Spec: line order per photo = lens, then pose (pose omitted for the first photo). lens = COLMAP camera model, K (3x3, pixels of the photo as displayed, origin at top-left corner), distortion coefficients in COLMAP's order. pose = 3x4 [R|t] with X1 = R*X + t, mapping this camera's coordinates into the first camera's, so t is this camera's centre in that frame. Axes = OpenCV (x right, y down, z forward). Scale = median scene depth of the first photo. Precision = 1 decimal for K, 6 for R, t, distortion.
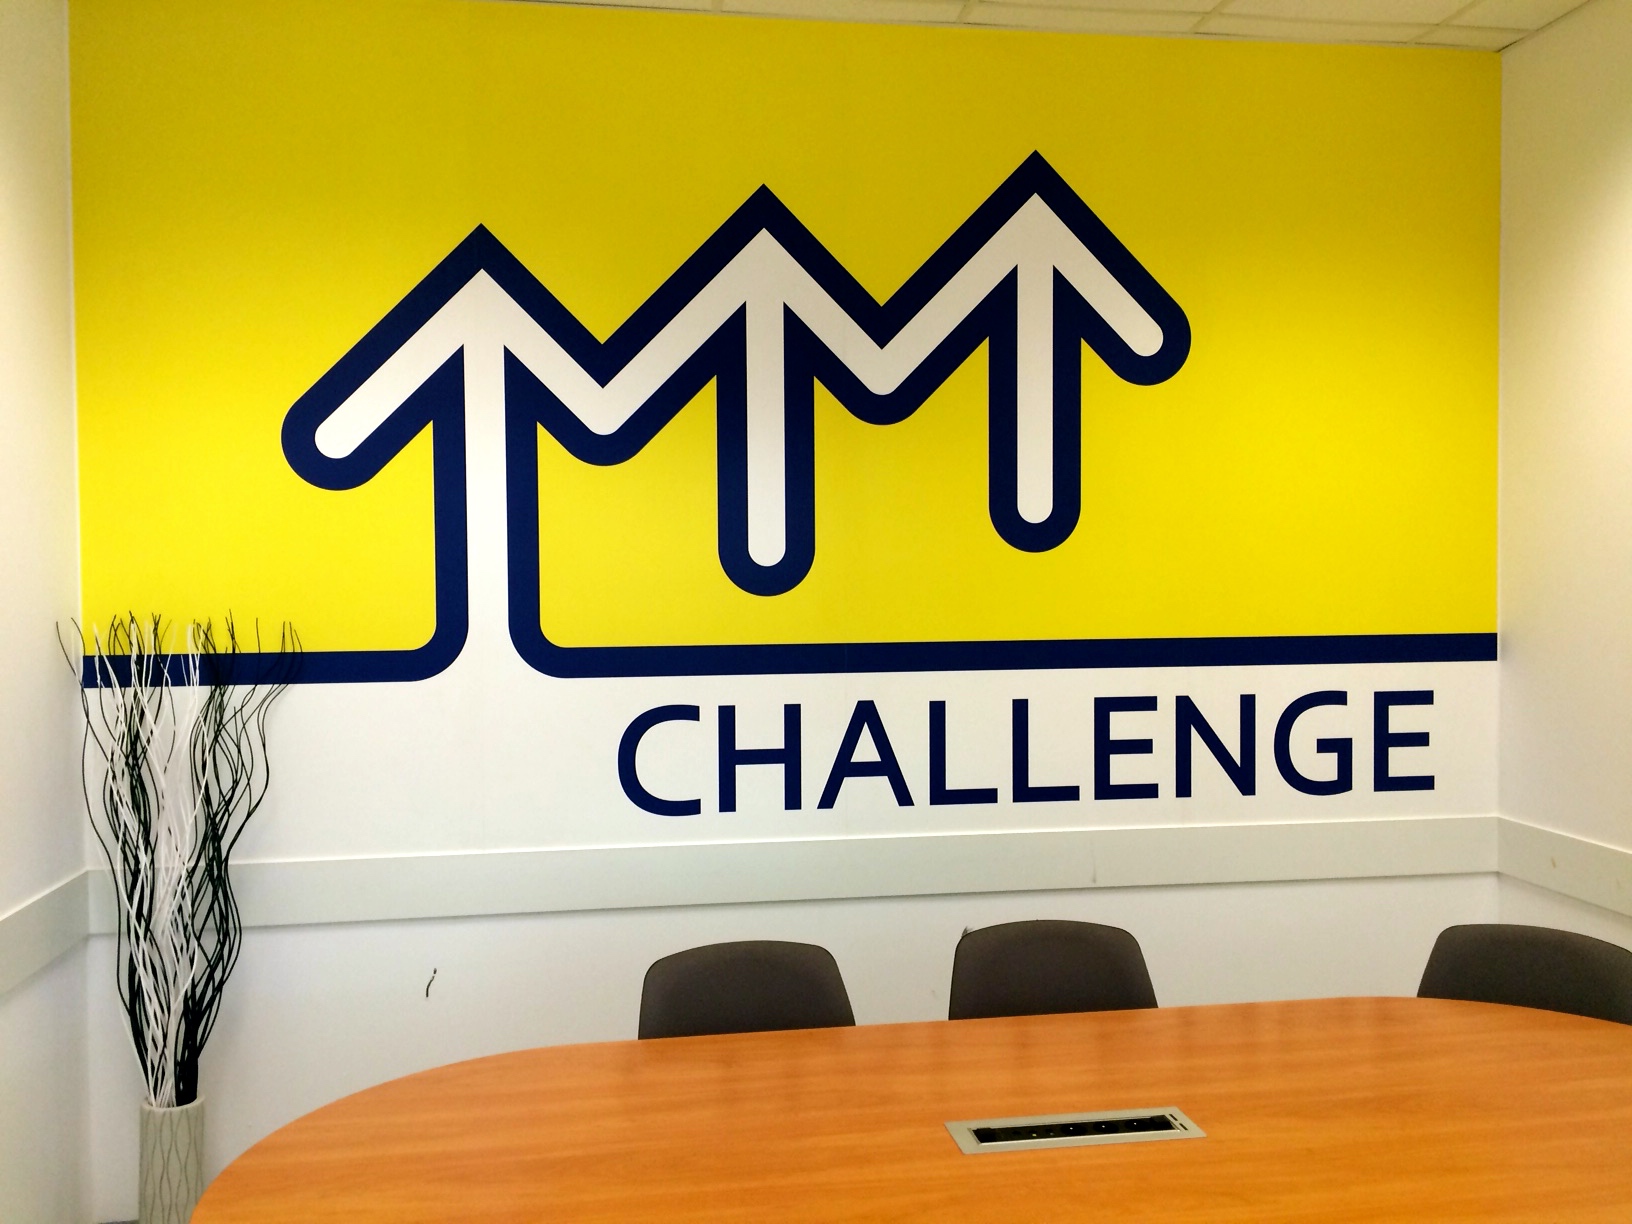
lens RADIAL K [[1389.3, 0, 816.0], [0, 1389.3, 612.0], [0, 0, 1]] dist [0.065496, 0.000786]
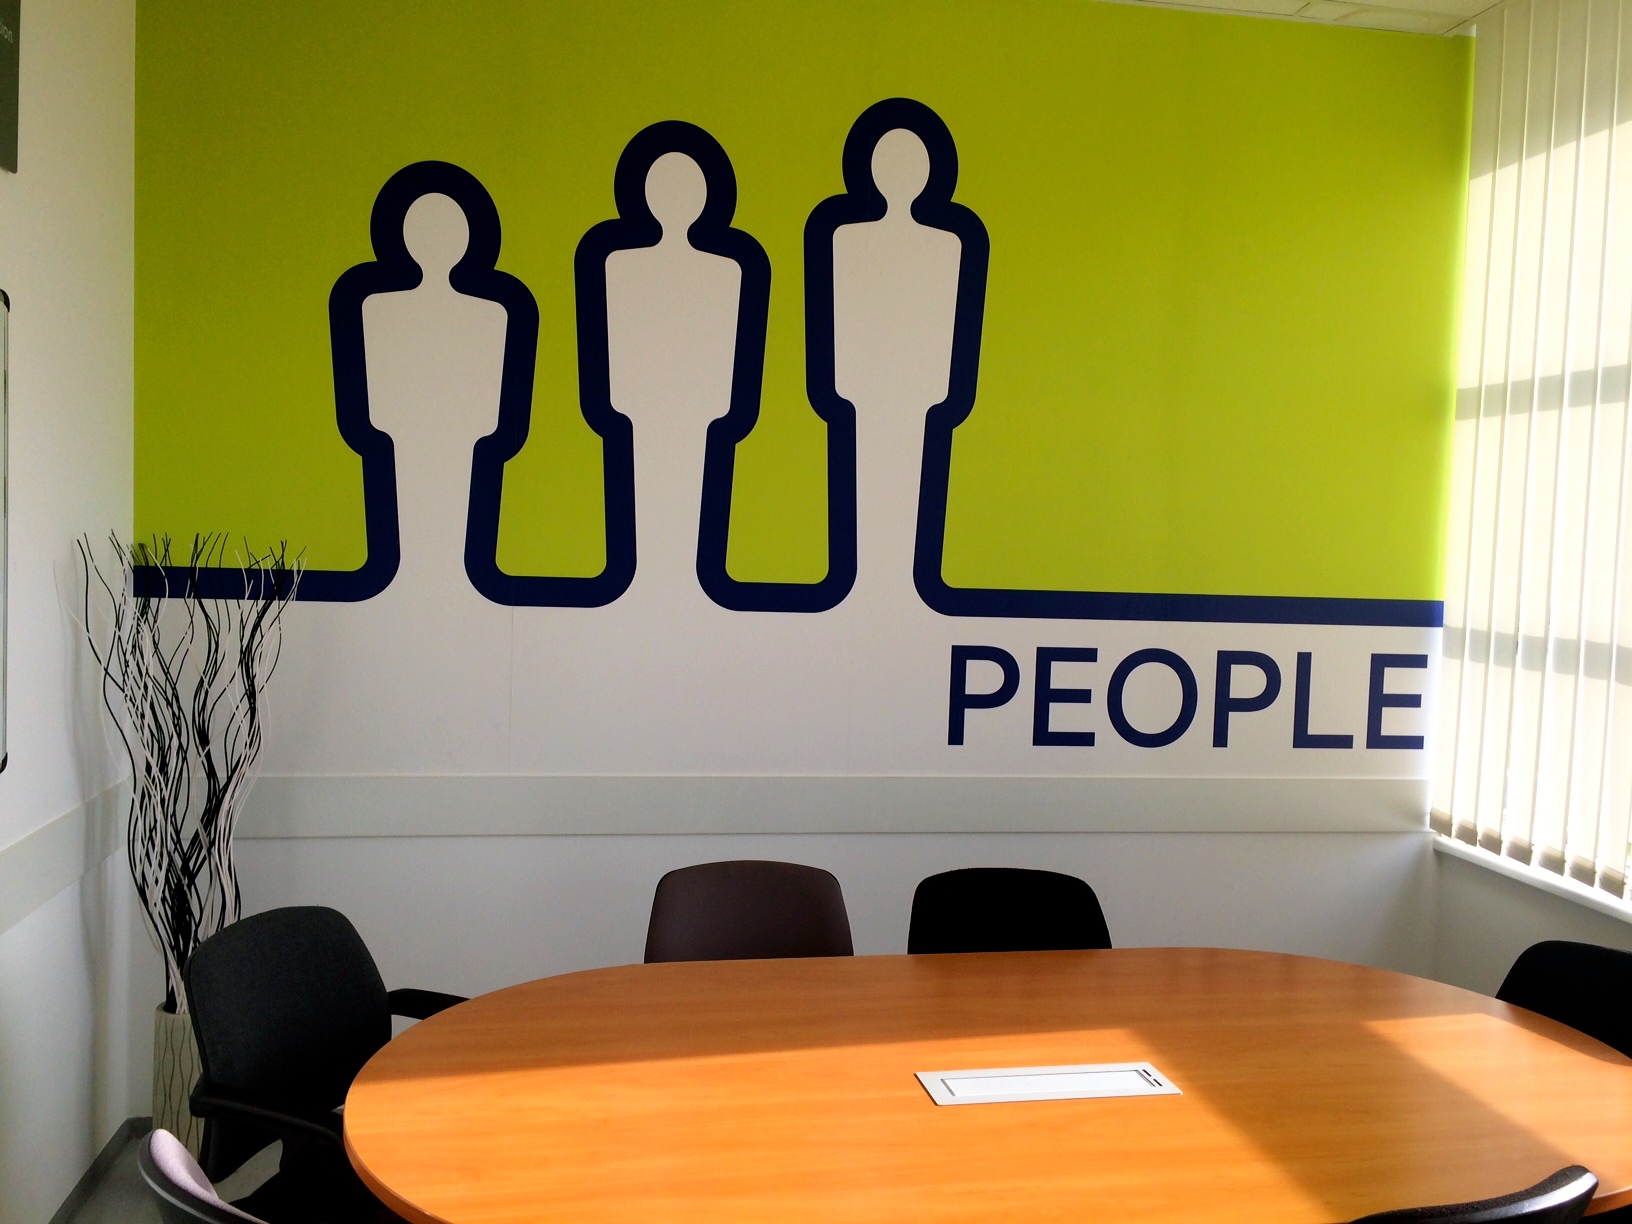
lens RADIAL K [[1367.6, 0, 815.9], [0, 1367.6, 573.5], [0, 0, 1]] dist [0.071003, -0.000452]
pose [[0.998065, 0.043831, 0.044111, -0.119036], [-0.044502, 0.998906, 0.014349, 0.001420], [-0.043434, -0.016284, 0.998924, -0.020030]]
